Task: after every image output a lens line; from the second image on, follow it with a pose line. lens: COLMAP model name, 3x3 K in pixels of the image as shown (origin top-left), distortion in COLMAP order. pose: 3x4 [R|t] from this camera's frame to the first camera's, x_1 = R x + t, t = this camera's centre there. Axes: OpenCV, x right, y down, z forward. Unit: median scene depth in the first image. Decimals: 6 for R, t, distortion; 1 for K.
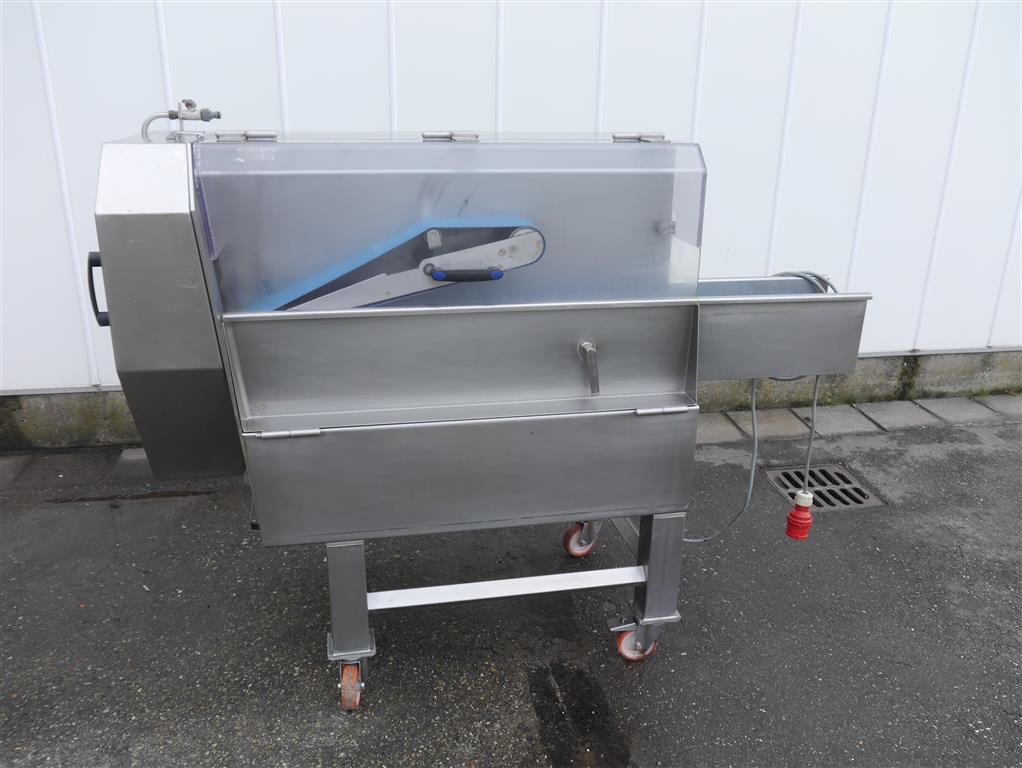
lens RADIAL K [[846.3, 0, 511.0], [0, 846.3, 384.0], [0, 0, 1]] dist [-0.059952, 0.046335]
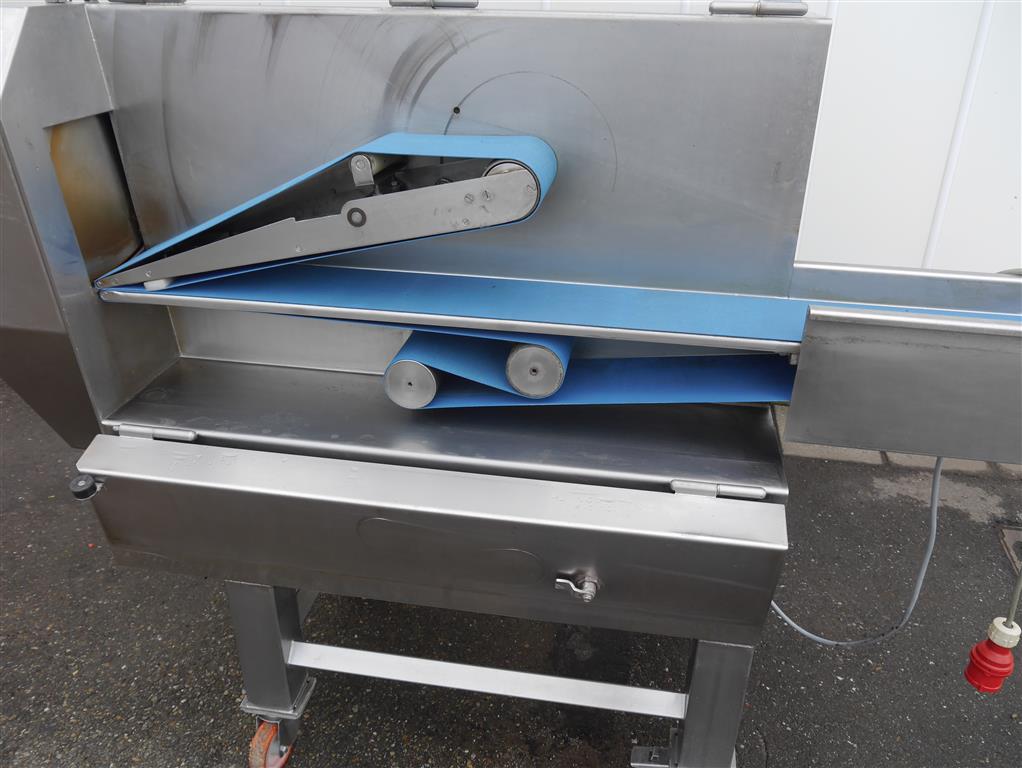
lens RADIAL K [[846.3, 0, 511.0], [0, 846.3, 384.0], [0, 0, 1]] dist [-0.059952, 0.046335]
pose [[0.932103, 0.156835, -0.326477, 0.218328], [-0.117159, 0.983484, 0.137959, -0.102522], [0.342721, -0.090342, 0.935083, 0.389780]]
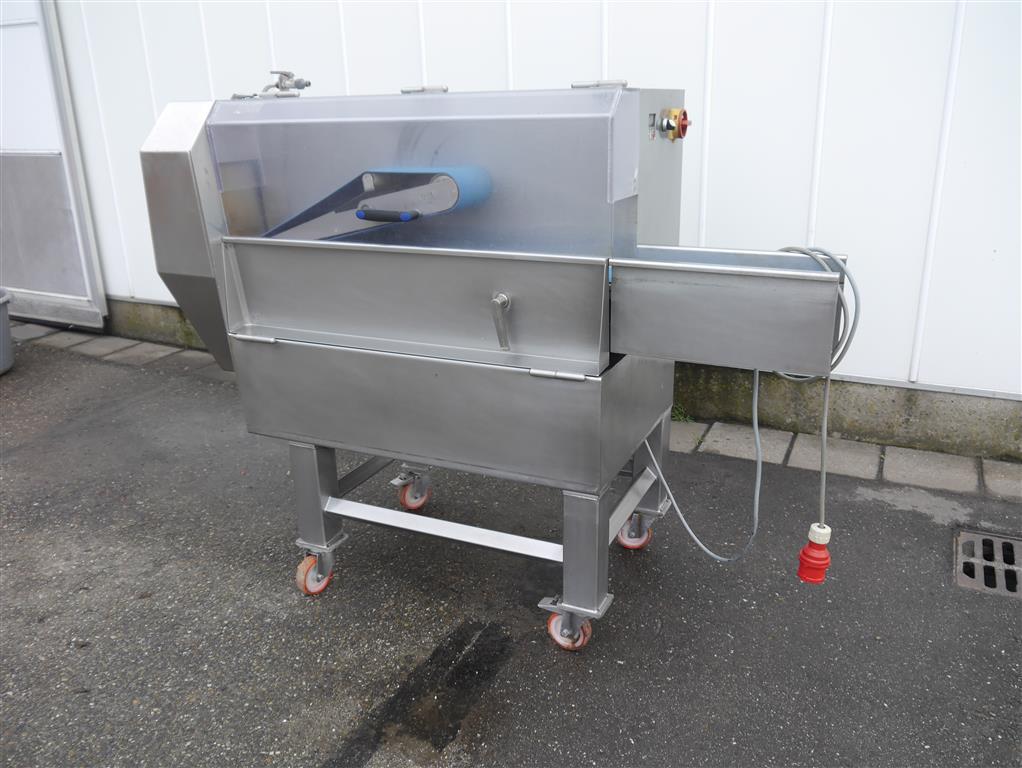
lens RADIAL K [[846.3, 0, 511.0], [0, 846.3, 384.0], [0, 0, 1]] dist [-0.059952, 0.046335]
pose [[0.802275, 0.157810, -0.575718, 0.657994], [-0.165716, 0.985395, 0.039179, 0.012916], [0.573492, 0.063973, 0.816709, 0.200391]]
